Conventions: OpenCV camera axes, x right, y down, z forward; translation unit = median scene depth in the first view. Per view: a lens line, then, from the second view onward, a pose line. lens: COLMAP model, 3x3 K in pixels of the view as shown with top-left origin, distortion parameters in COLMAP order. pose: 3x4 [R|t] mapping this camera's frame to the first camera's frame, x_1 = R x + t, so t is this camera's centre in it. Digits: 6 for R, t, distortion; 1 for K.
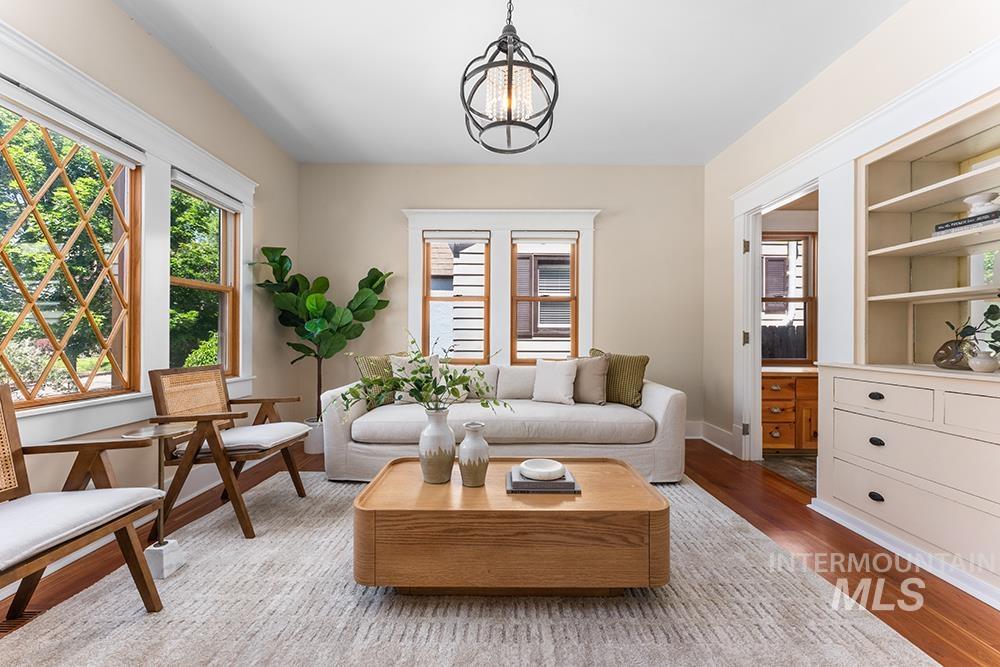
lens RADIAL K [[393.6, 0, 499.4], [0, 393.6, 338.0], [0, 0, 1]] dist [-0.000884, -0.000217]
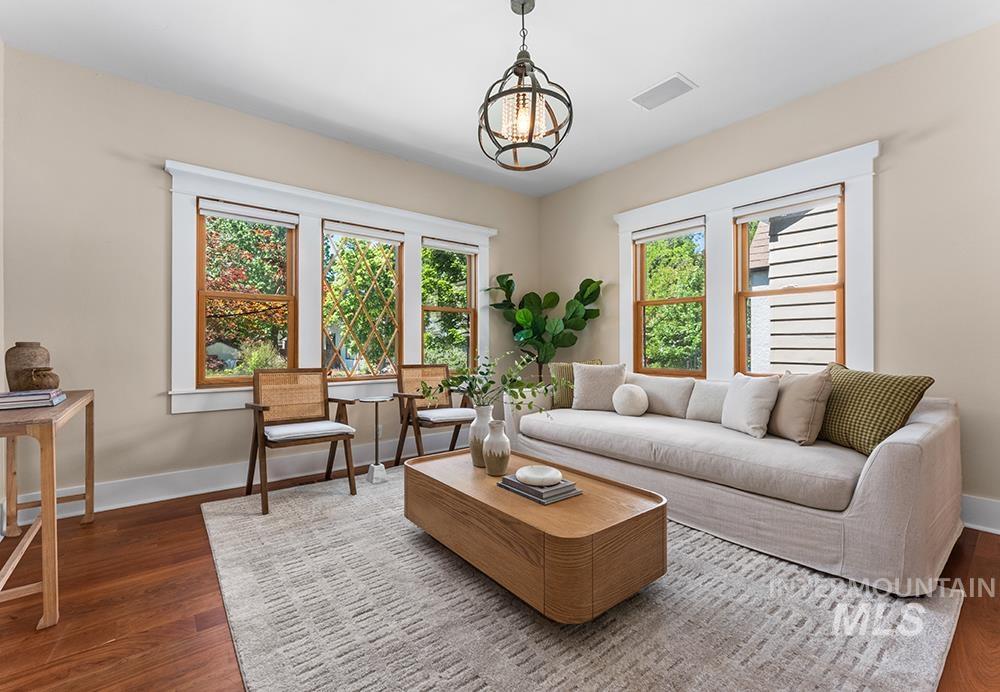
lens RADIAL K [[427.6, 0, 495.6], [0, 427.6, 344.6], [0, 0, 1]] dist [0.000647, -0.000075]
pose [[0.614319, -0.005252, -0.789040, 0.528177], [0.001014, 0.999982, -0.005866, 0.003021], [0.789057, 0.002804, 0.614314, 0.139792]]
